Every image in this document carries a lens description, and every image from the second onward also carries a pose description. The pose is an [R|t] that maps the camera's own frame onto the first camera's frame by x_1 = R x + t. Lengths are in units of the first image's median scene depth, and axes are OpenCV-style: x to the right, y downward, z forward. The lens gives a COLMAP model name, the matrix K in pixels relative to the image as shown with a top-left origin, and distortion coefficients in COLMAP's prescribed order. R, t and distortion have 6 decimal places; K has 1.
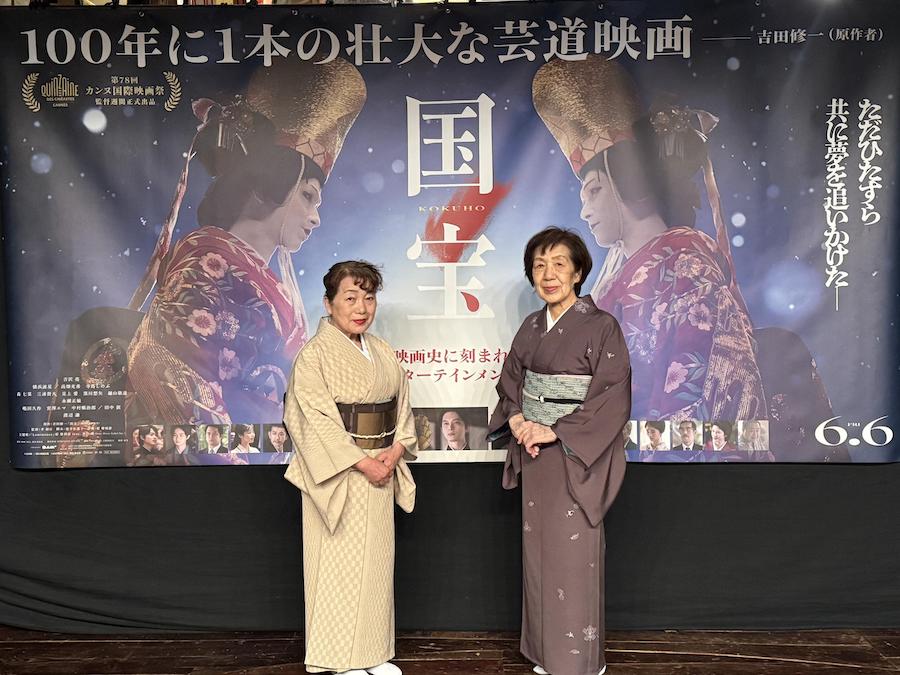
lens RADIAL K [[1070.6, 0, 450.0], [0, 1070.6, 337.5], [0, 0, 1]] dist [0.222427, -0.536580]
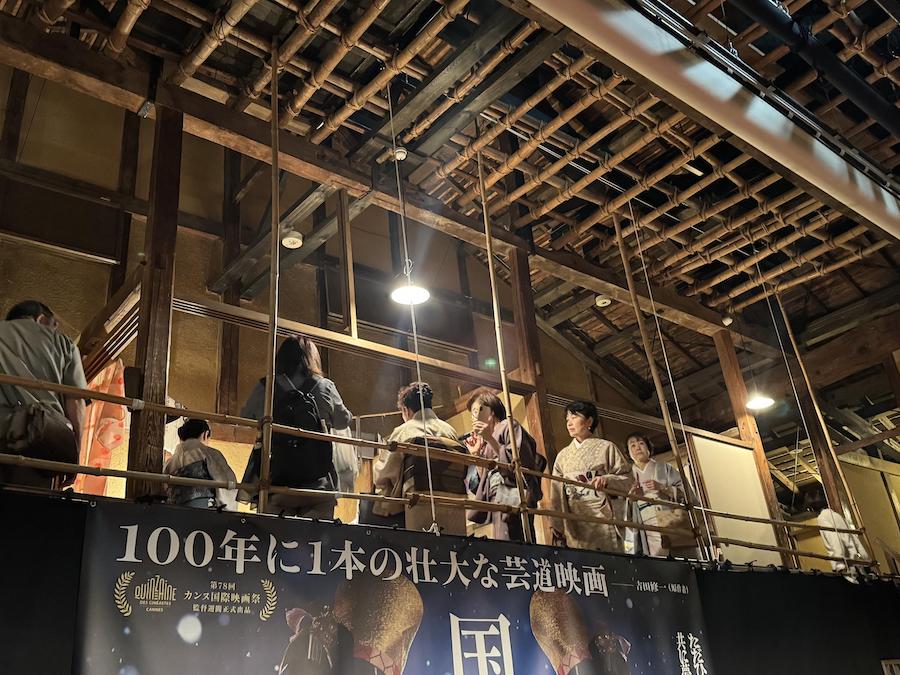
lens RADIAL K [[838.5, 0, 450.0], [0, 838.5, 337.5], [0, 0, 1]] dist [0.227215, -0.560558]
pose [[0.754755, 0.244061, 0.608916, -0.662213], [0.104194, 0.871834, -0.478591, -0.045113], [-0.647679, 0.424664, 0.632592, 0.304001]]
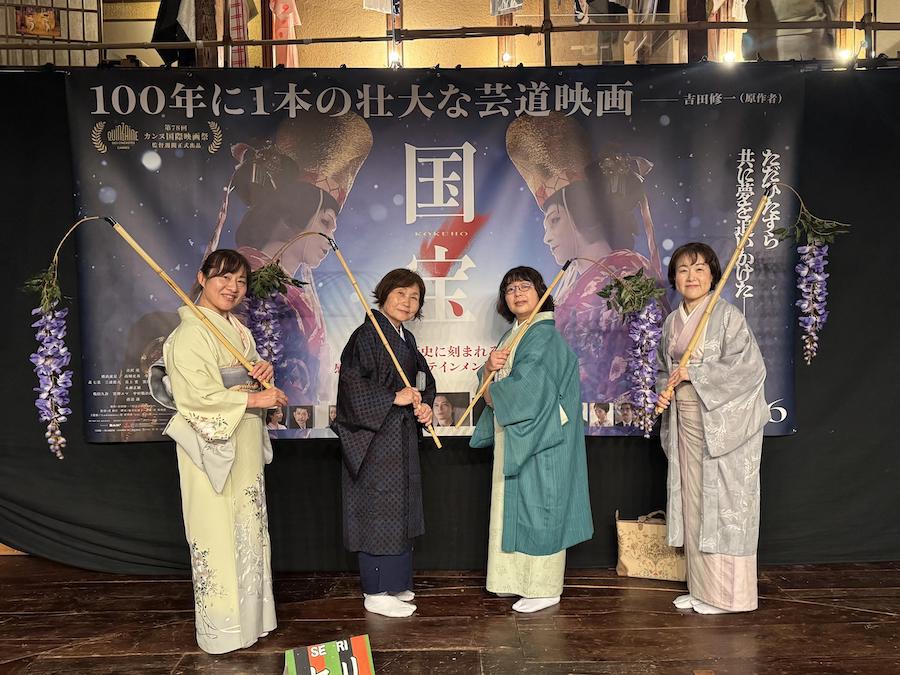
lens RADIAL K [[762.8, 0, 450.0], [0, 762.8, 337.5], [0, 0, 1]] dist [0.183916, -0.381630]
pose [[0.999297, 0.001271, 0.037471, -0.021531], [-0.001775, 0.999908, 0.013421, -0.011442], [-0.037450, -0.013478, 0.999208, 0.107908]]
